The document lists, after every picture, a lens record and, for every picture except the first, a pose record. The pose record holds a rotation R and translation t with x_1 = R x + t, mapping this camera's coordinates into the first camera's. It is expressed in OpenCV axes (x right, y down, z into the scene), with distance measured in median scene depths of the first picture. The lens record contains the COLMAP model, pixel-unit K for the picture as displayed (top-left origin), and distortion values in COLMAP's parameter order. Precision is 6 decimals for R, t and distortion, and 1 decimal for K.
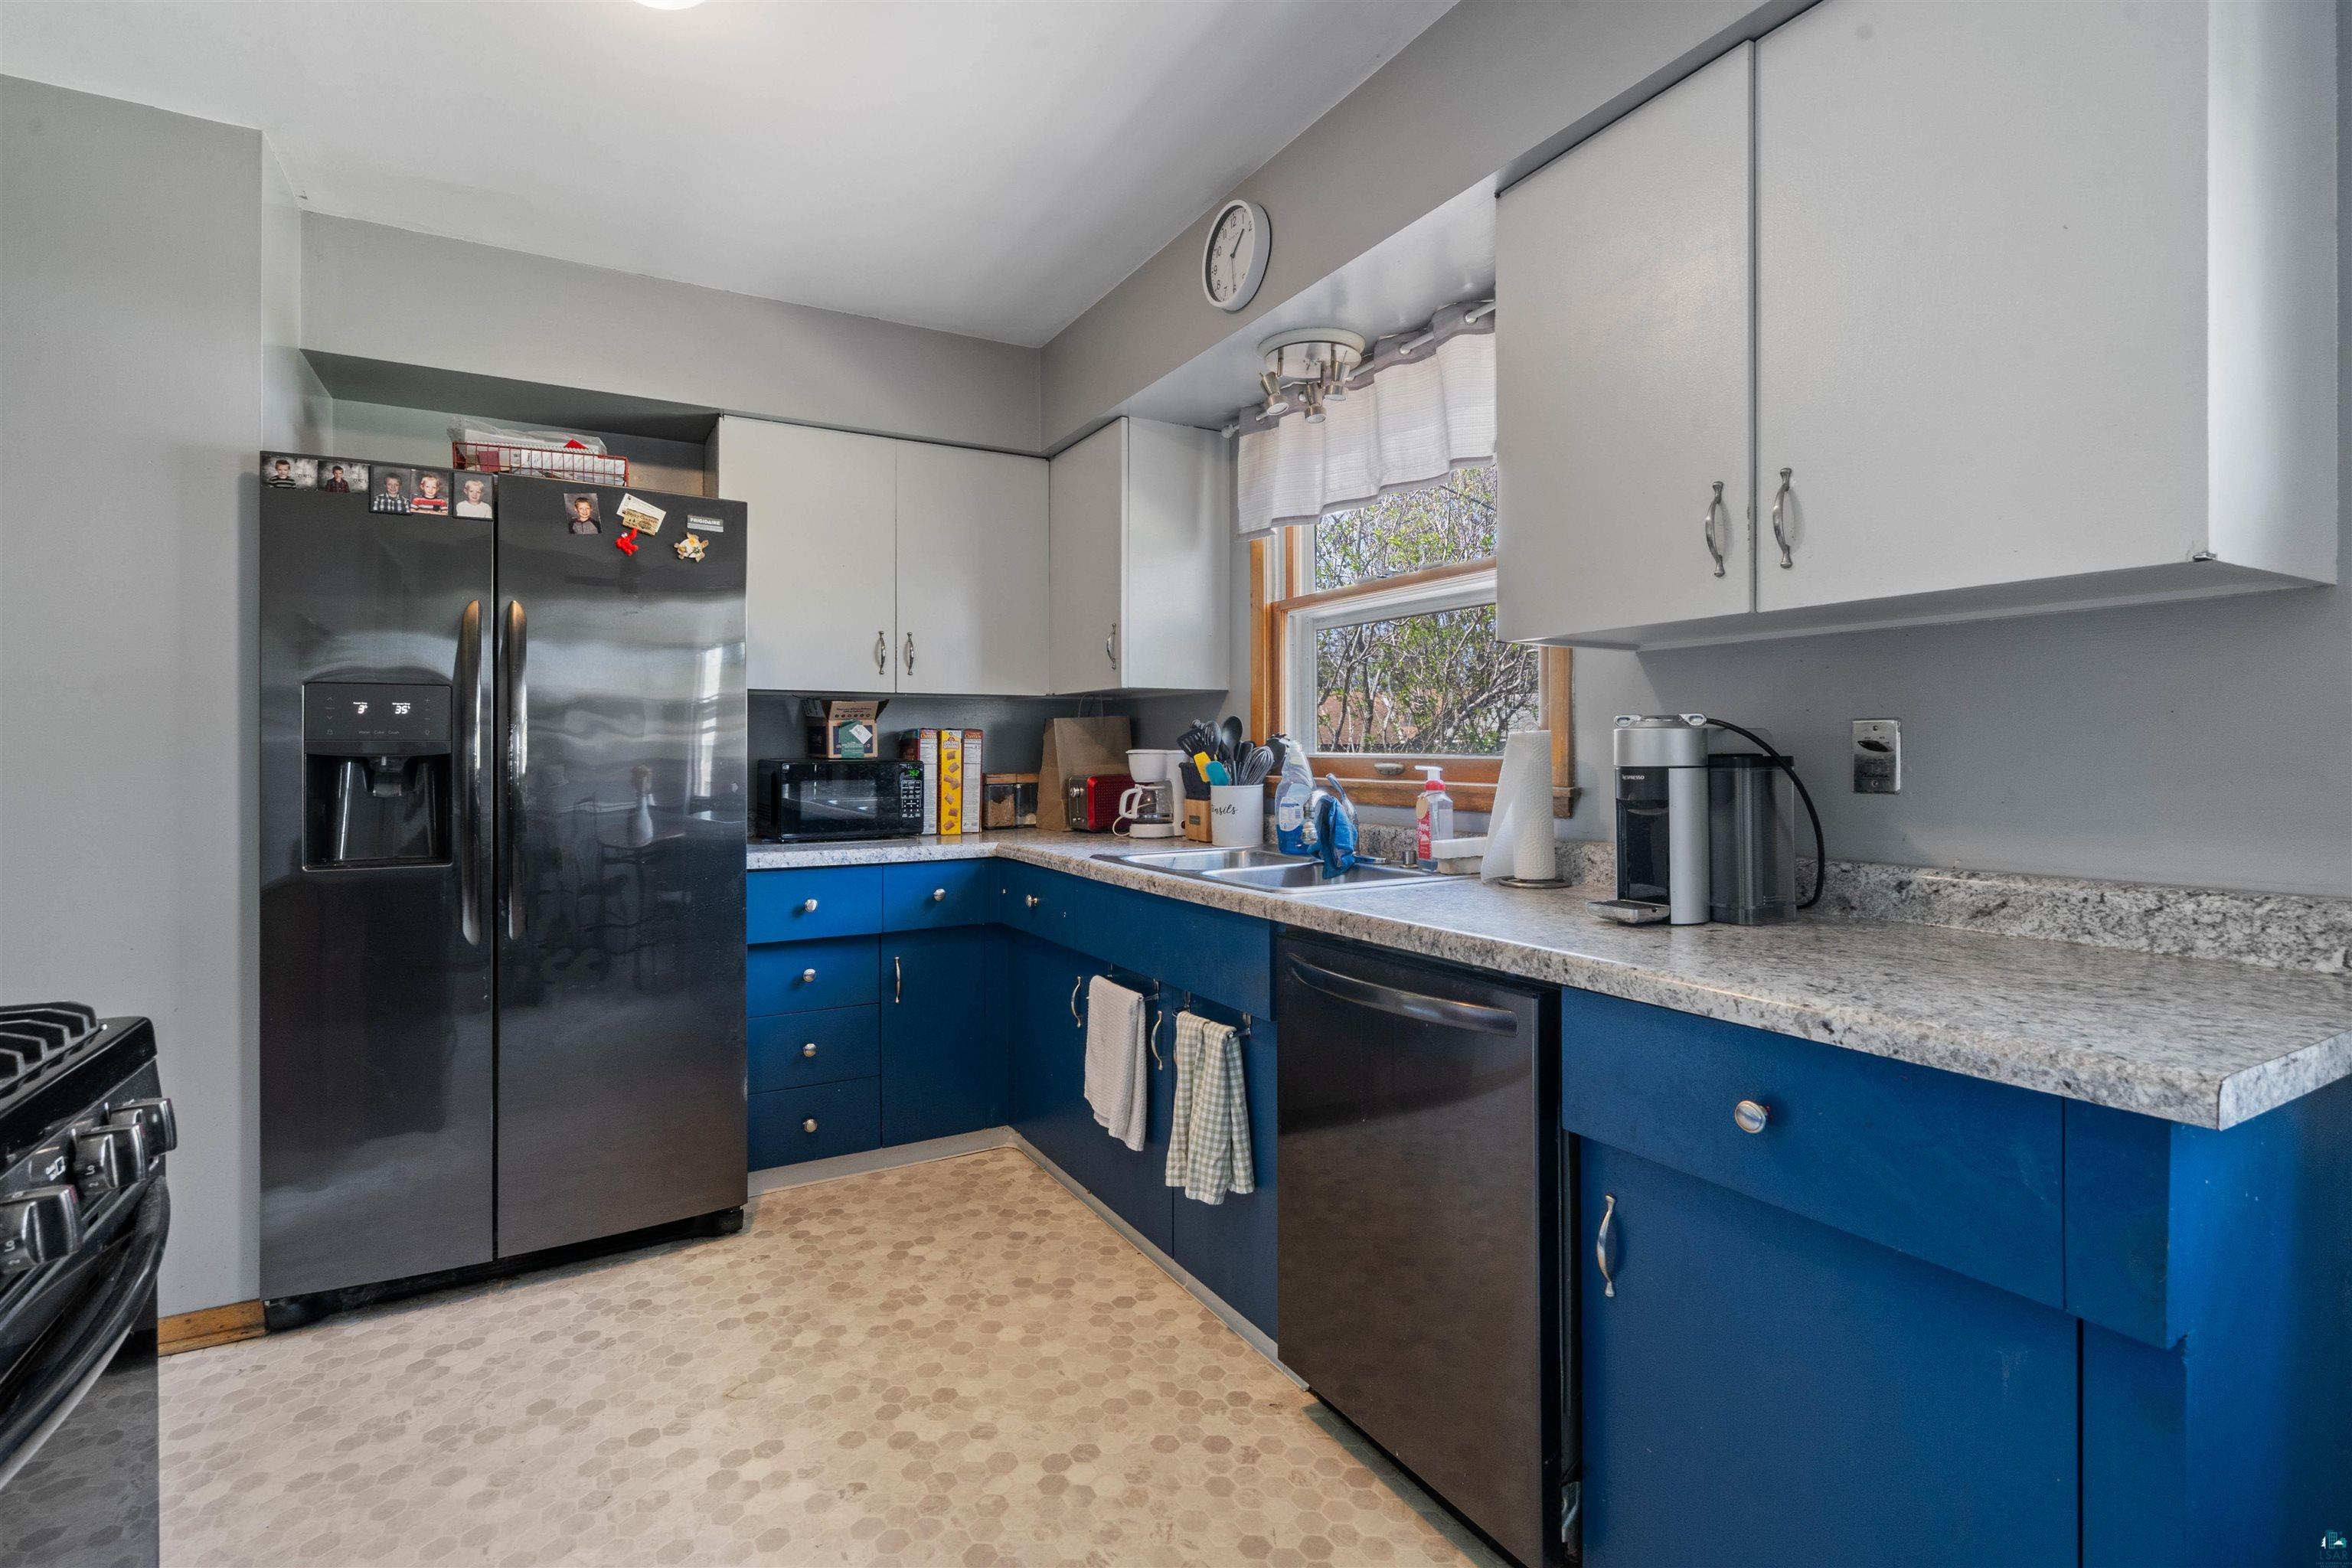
lens RADIAL K [[1082.9, 0, 1162.9], [0, 1082.9, 761.2], [0, 0, 1]] dist [-0.002307, 0.000947]
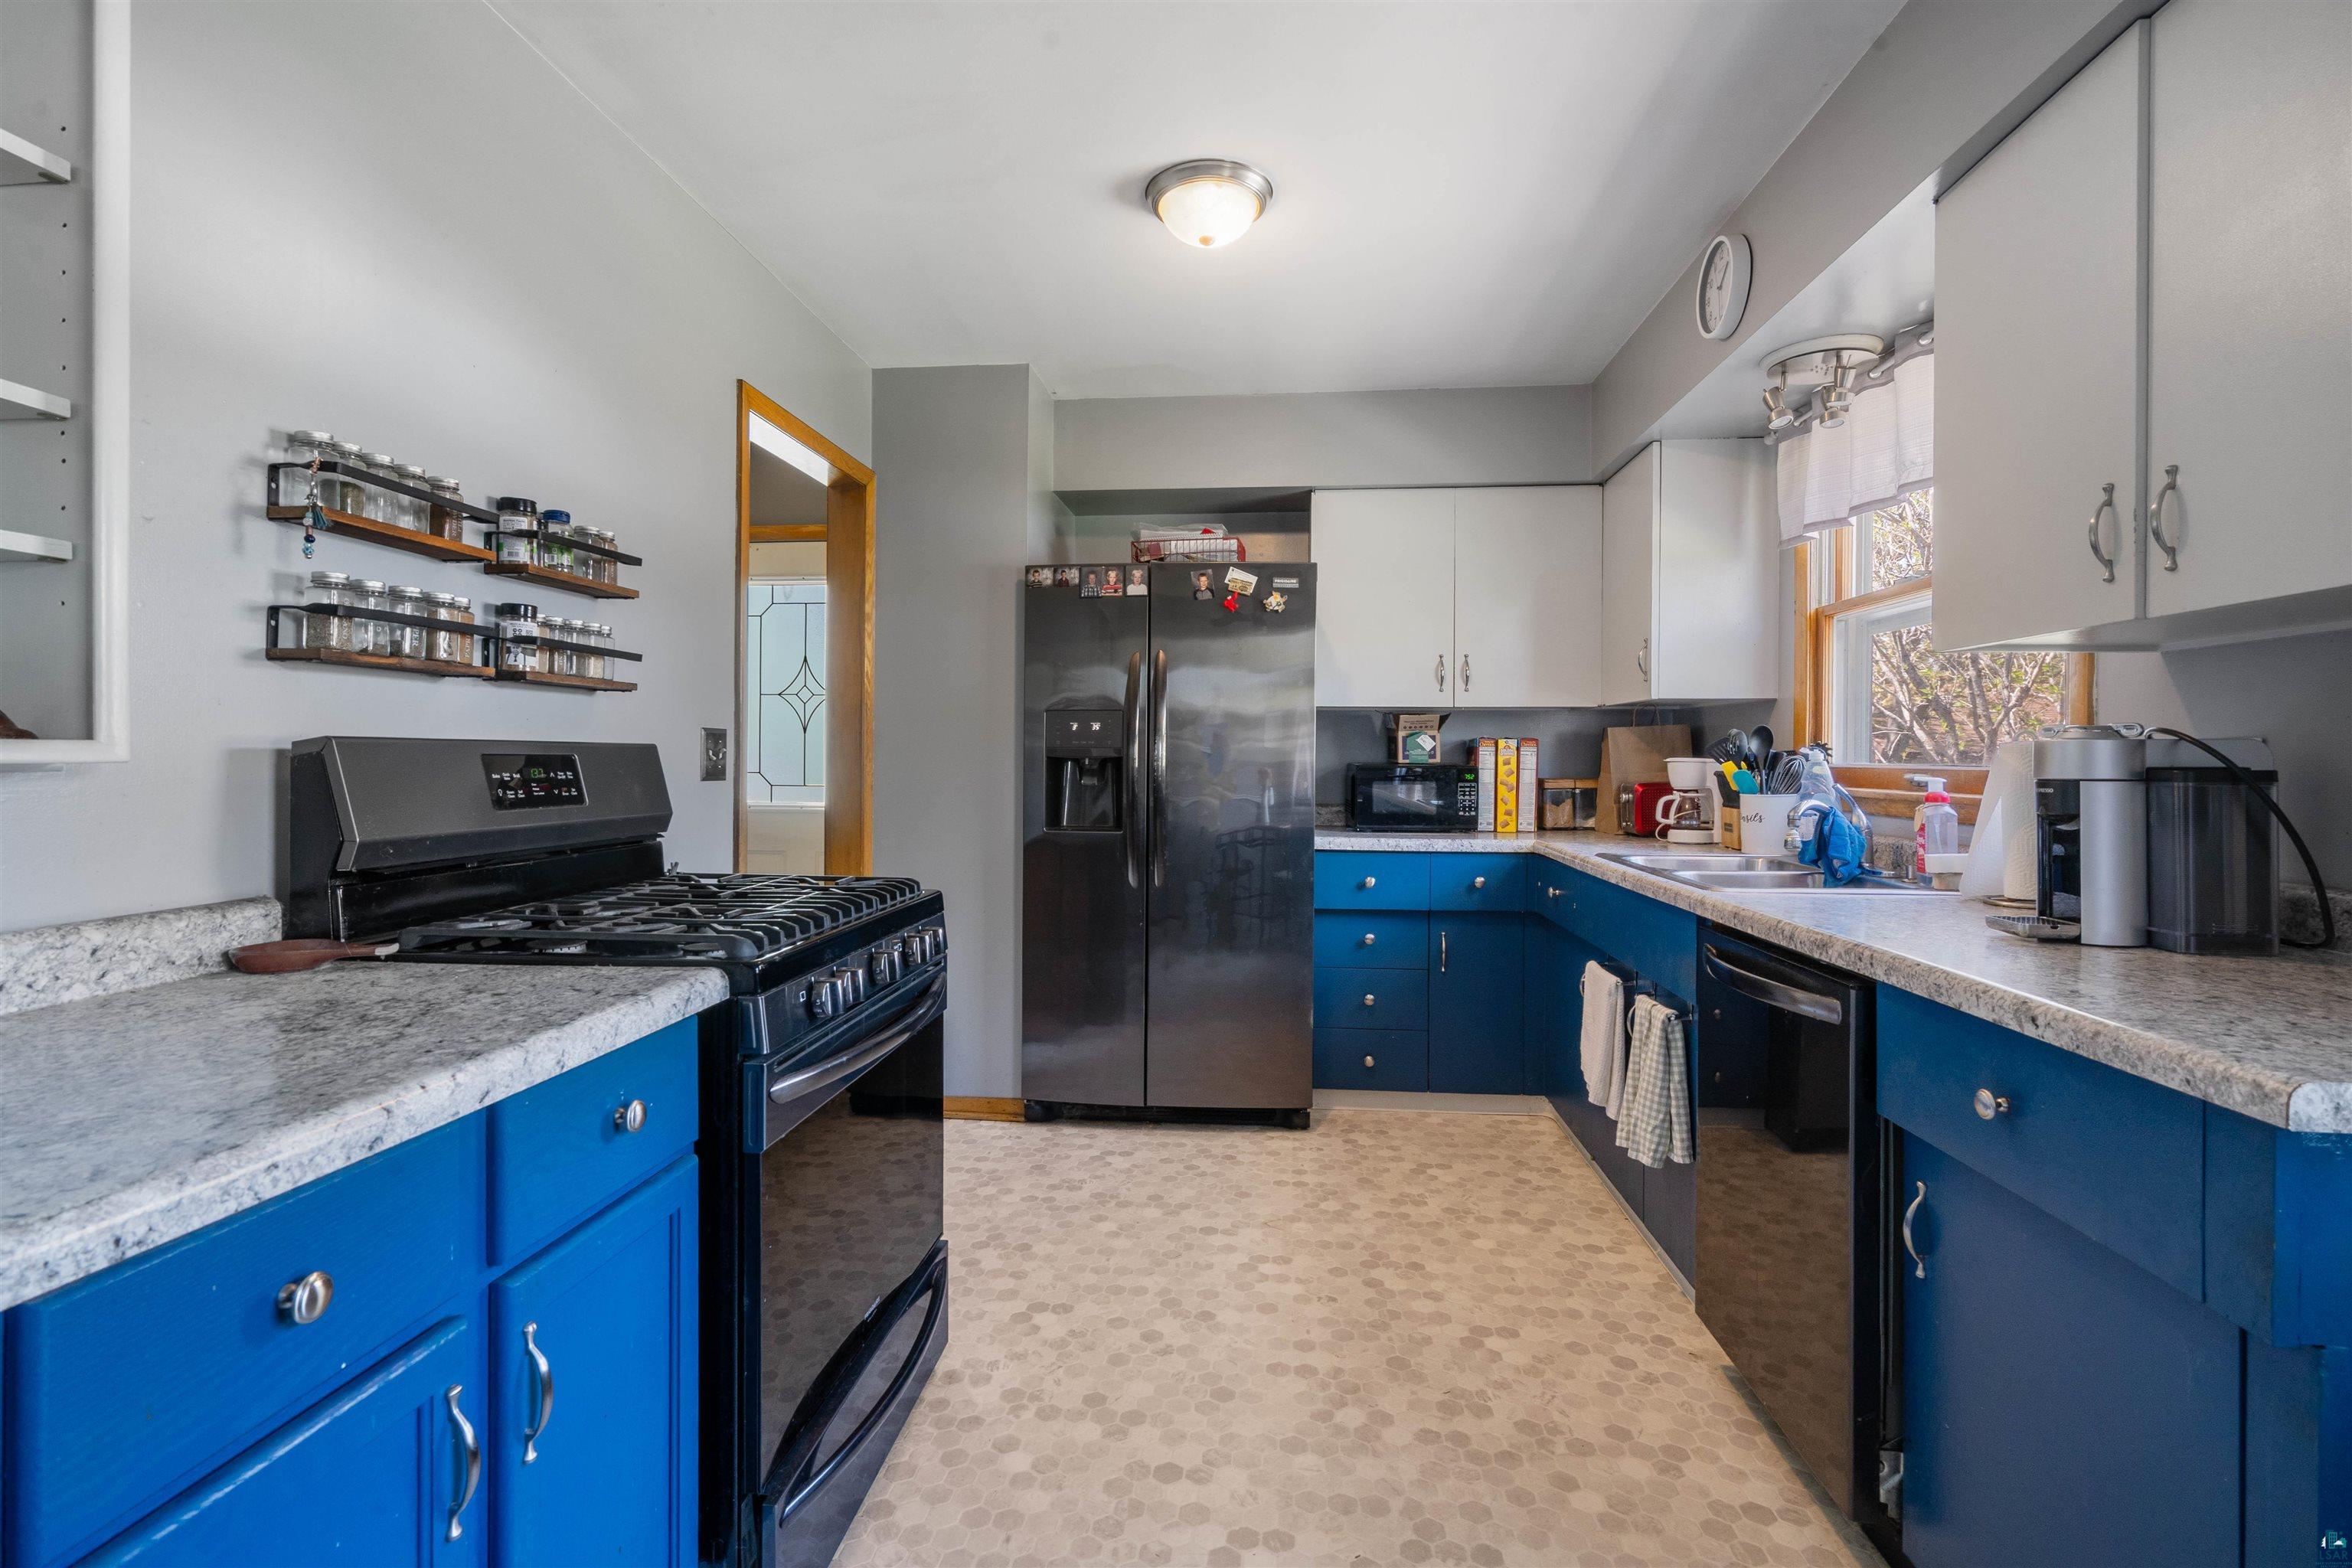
lens RADIAL K [[1064.2, 0, 1176.0], [0, 1064.2, 784.0], [0, 0, 1]] dist [-0.003737, 0.000380]
pose [[0.822470, 0.022000, -0.568383, 0.229002], [-0.012999, 0.999718, 0.019885, 0.000542], [0.568660, -0.008966, 0.822524, -0.153910]]
